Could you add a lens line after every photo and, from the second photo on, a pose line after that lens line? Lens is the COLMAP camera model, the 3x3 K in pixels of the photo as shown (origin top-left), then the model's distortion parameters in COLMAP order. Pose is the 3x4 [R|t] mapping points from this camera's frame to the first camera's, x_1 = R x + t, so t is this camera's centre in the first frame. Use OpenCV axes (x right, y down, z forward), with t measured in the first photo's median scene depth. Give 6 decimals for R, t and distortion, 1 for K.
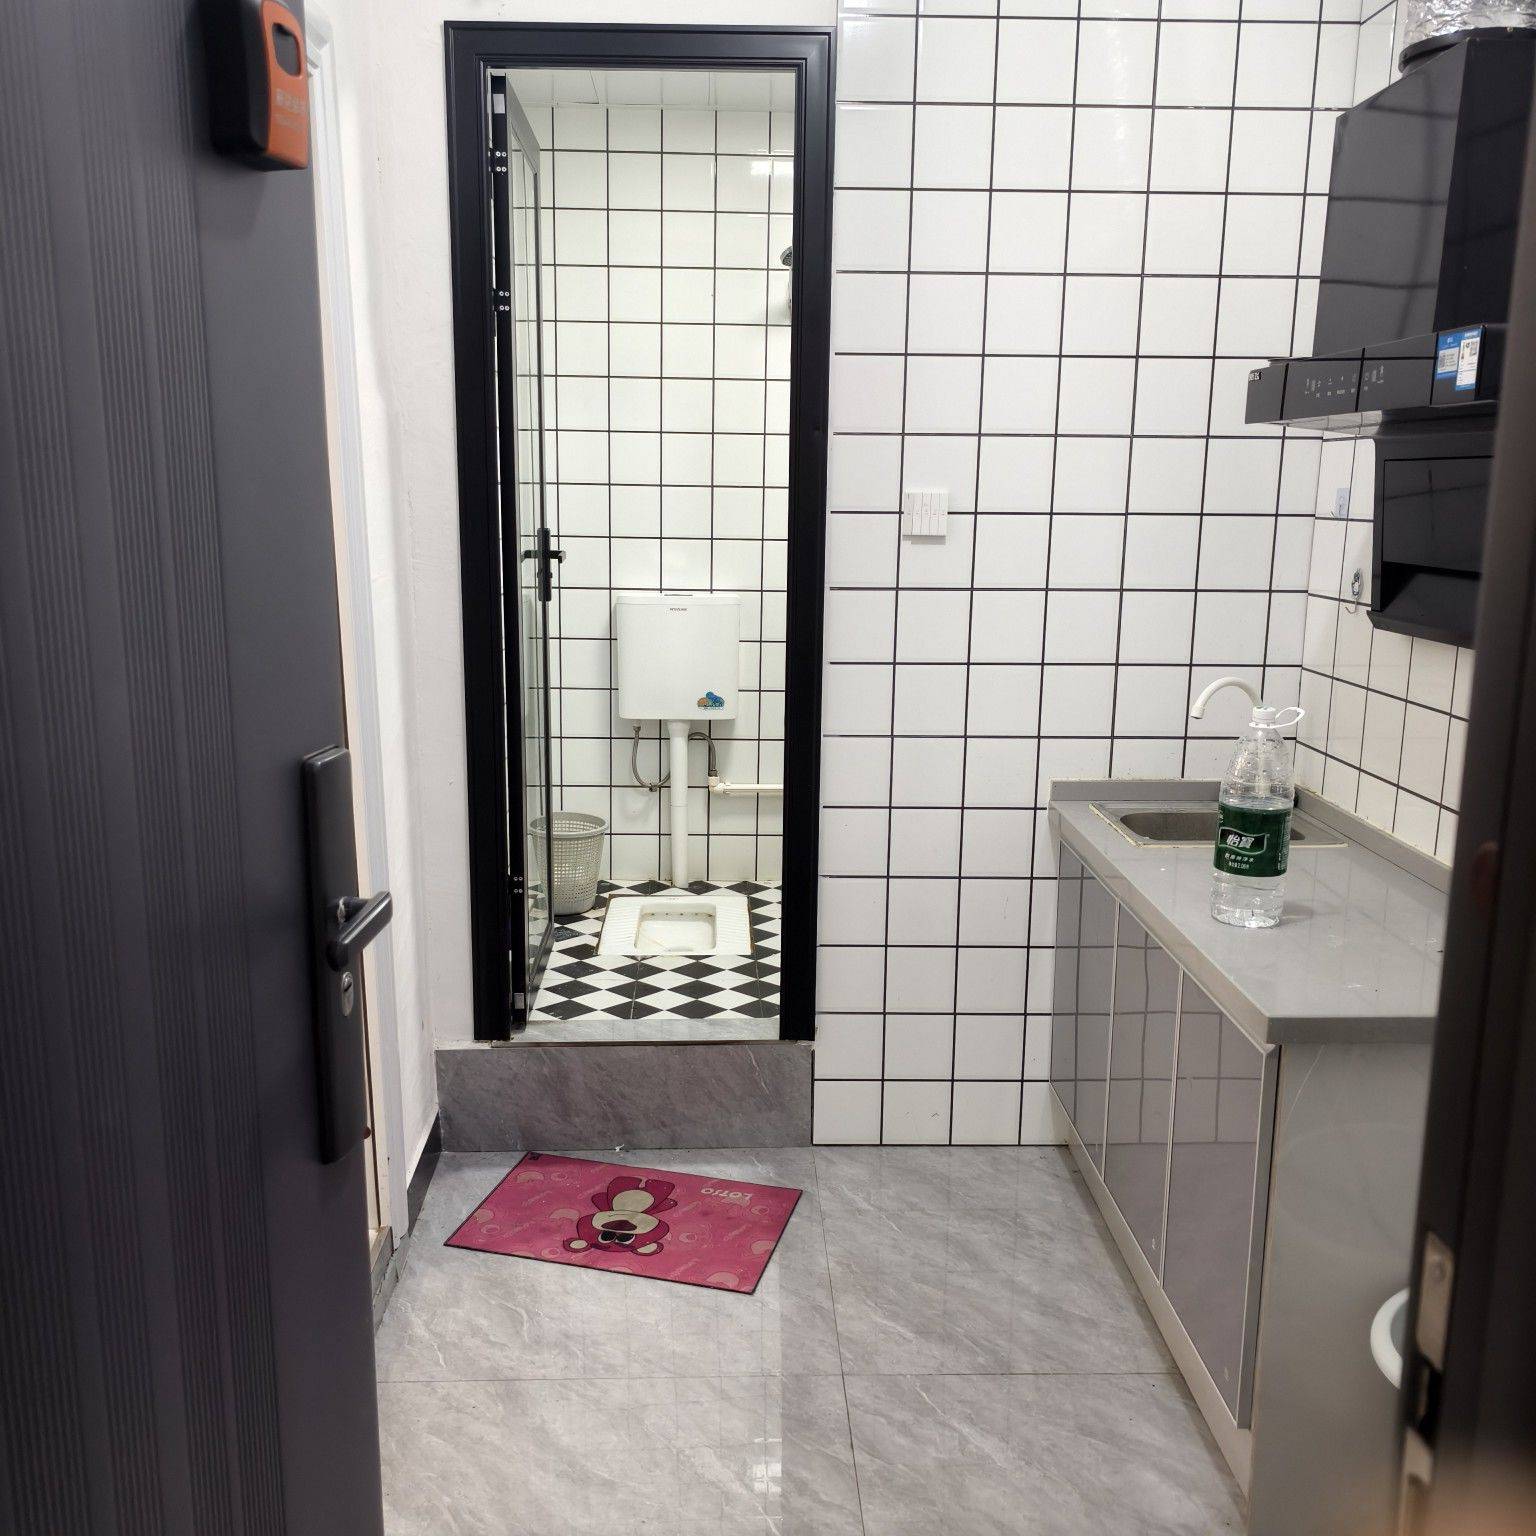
lens RADIAL K [[1439.5, 0, 767.3], [0, 1439.5, 768.7], [0, 0, 1]] dist [-0.014722, 0.000000]
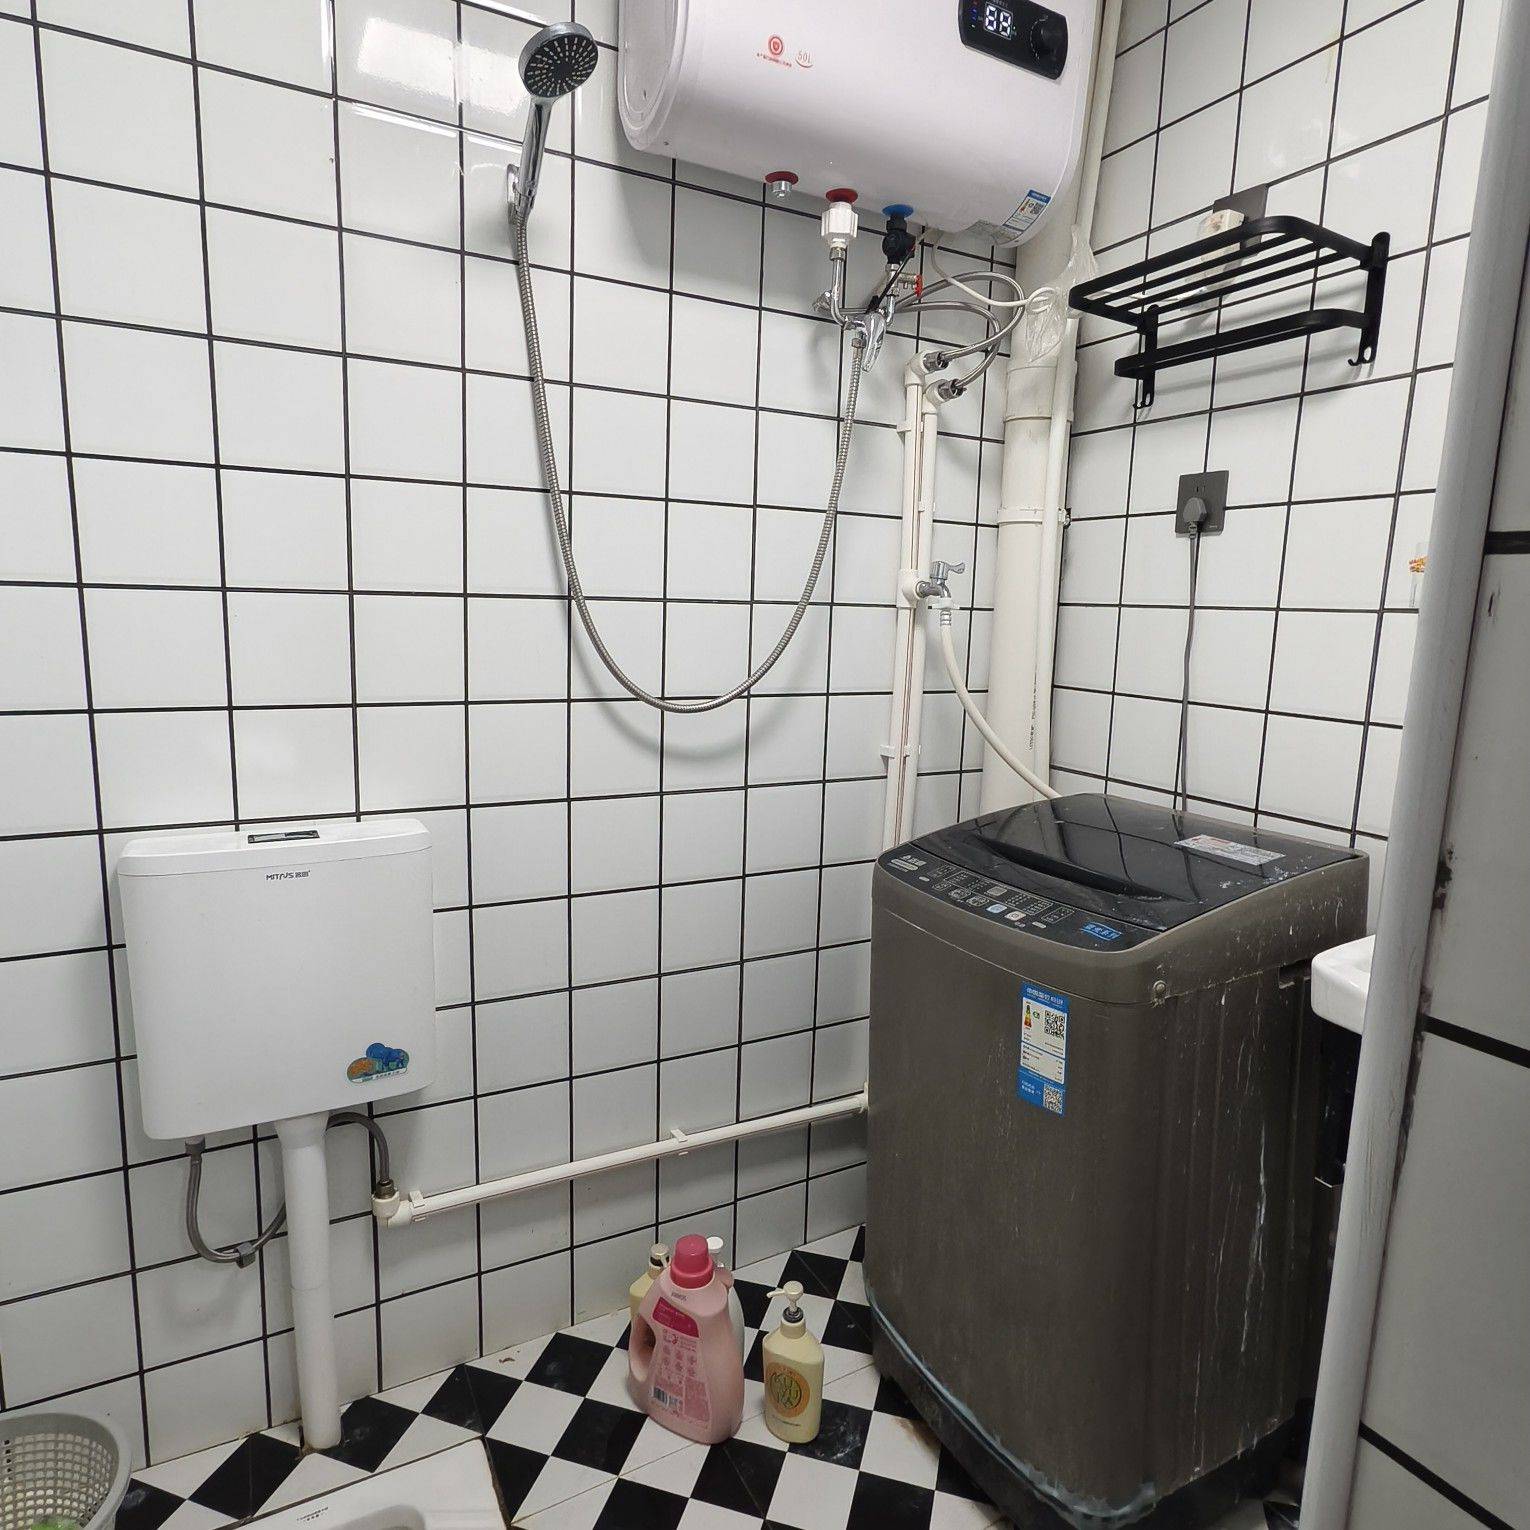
lens RADIAL K [[973.6, 0, 763.8], [0, 973.6, 762.9], [0, 0, 1]] dist [0.005055, 0.001392]
pose [[0.903258, -0.063802, 0.424328, -0.052453], [0.080007, 0.996584, -0.020462, -0.121565], [-0.421573, 0.052431, 0.905277, 0.646599]]
